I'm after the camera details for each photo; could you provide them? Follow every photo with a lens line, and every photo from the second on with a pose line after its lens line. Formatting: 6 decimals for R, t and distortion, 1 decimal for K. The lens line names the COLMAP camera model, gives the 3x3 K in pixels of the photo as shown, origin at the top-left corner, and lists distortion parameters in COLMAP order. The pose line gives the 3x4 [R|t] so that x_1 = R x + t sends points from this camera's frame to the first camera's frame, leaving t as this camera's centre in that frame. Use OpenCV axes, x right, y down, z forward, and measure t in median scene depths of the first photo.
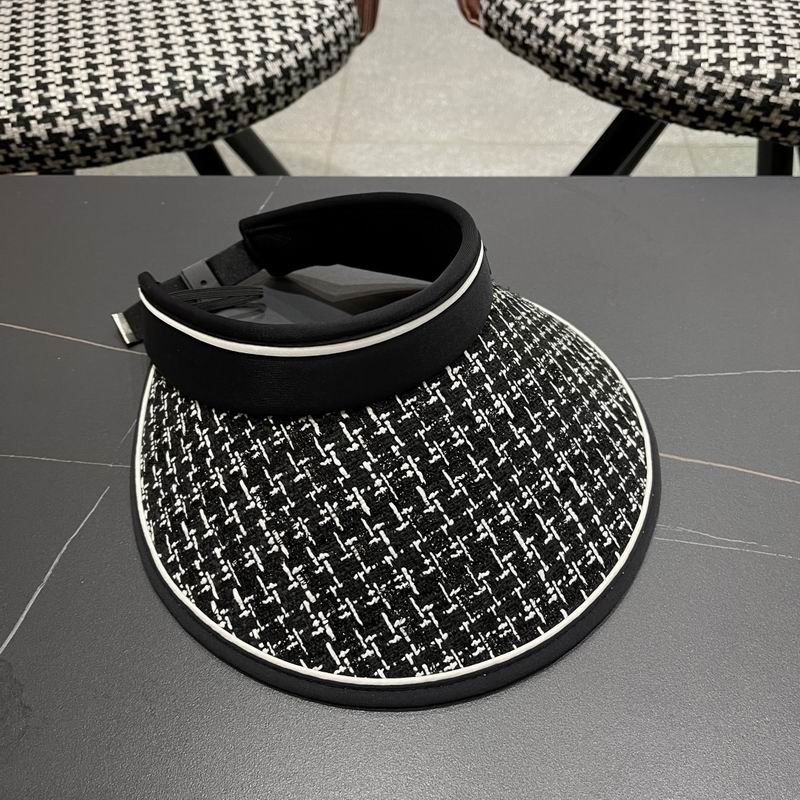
lens RADIAL K [[930.4, 0, 400.0], [0, 930.4, 400.0], [0, 0, 1]] dist [0.042621, -0.087774]
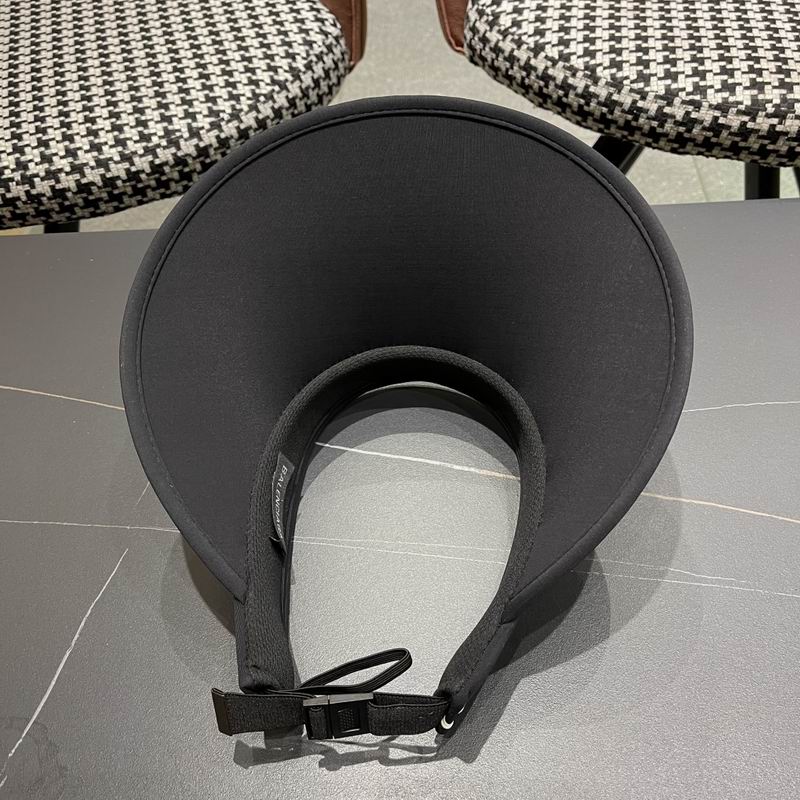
lens RADIAL K [[930.4, 0, 400.0], [0, 930.4, 400.0], [0, 0, 1]] dist [0.042621, -0.087774]
pose [[0.998625, -0.047770, -0.021601, 0.020542], [0.048362, 0.998443, 0.027786, -0.059795], [0.020240, -0.028793, 0.999380, -0.035888]]
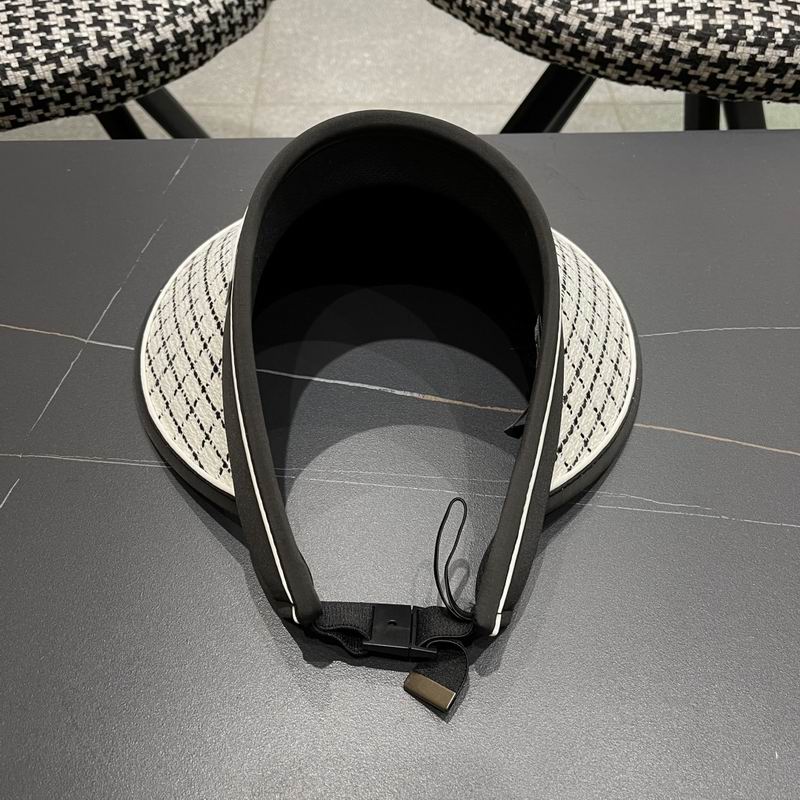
lens RADIAL K [[918.9, 0, 418.0], [0, 918.9, 400.6], [0, 0, 1]] dist [0.086198, -0.173631]
pose [[0.995624, -0.040123, 0.084398, 0.005074], [0.036823, 0.998509, 0.040299, -0.004637], [-0.085889, -0.037015, 0.995617, 0.035450]]
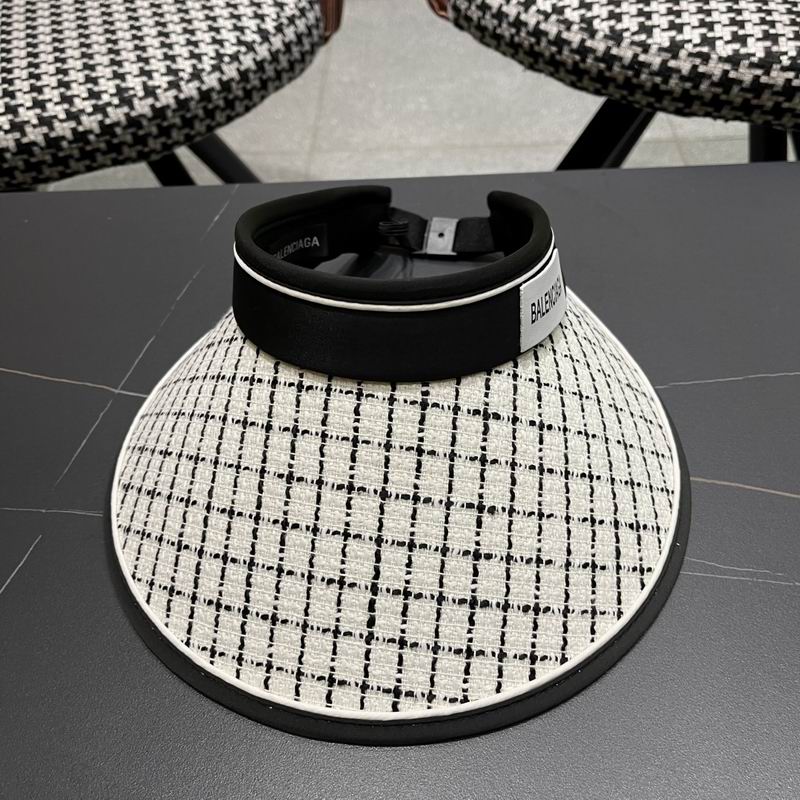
lens RADIAL K [[926.5, 0, 402.9], [0, 926.5, 397.3], [0, 0, 1]] dist [0.060585, -0.139532]
pose [[0.999158, -0.041025, 0.000489, 0.025221], [0.041027, 0.999069, -0.013321, -0.008493], [0.000058, 0.013330, 0.999911, 0.071521]]
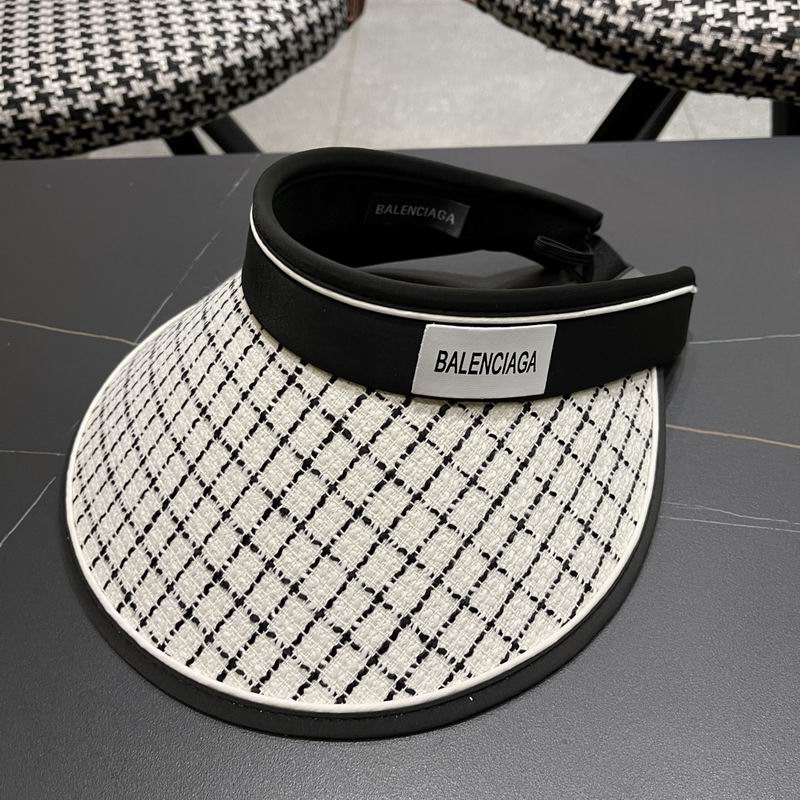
lens RADIAL K [[924.2, 0, 402.0], [0, 924.2, 399.6], [0, 0, 1]] dist [0.090919, -0.217620]
pose [[0.999532, -0.024073, -0.018898, 0.025471], [0.023443, 0.999185, -0.032875, 0.035895], [0.019674, 0.032416, 0.999281, 0.074530]]
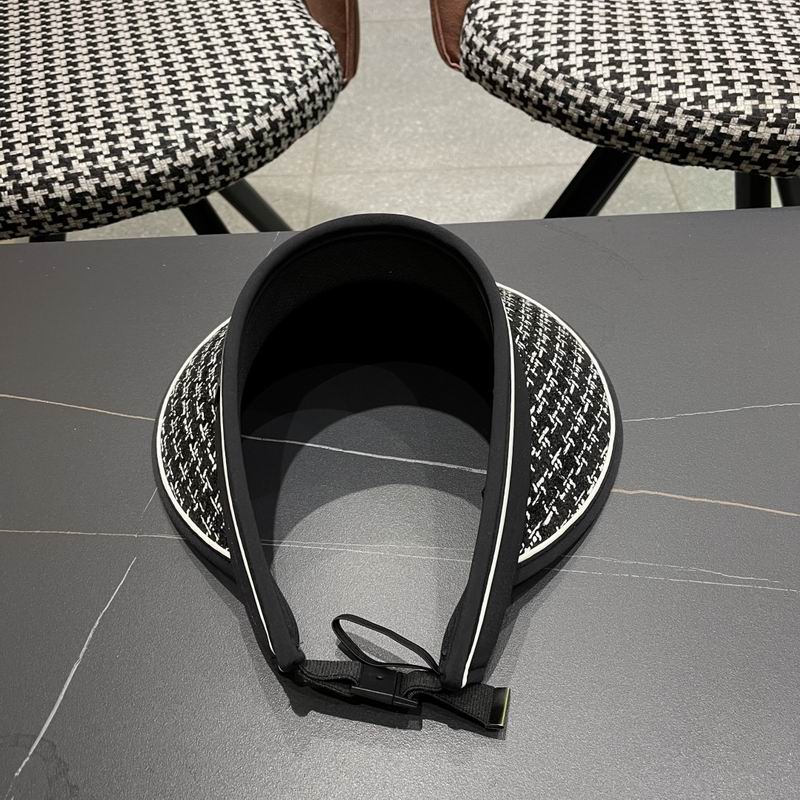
lens RADIAL K [[929.7, 0, 399.4], [0, 929.7, 397.3], [0, 0, 1]] dist [0.016063, -0.014263]
pose [[0.998410, -0.053617, 0.017396, -0.020110], [0.053841, 0.998469, -0.012718, -0.035129], [-0.016687, 0.013634, 0.999768, -0.016333]]
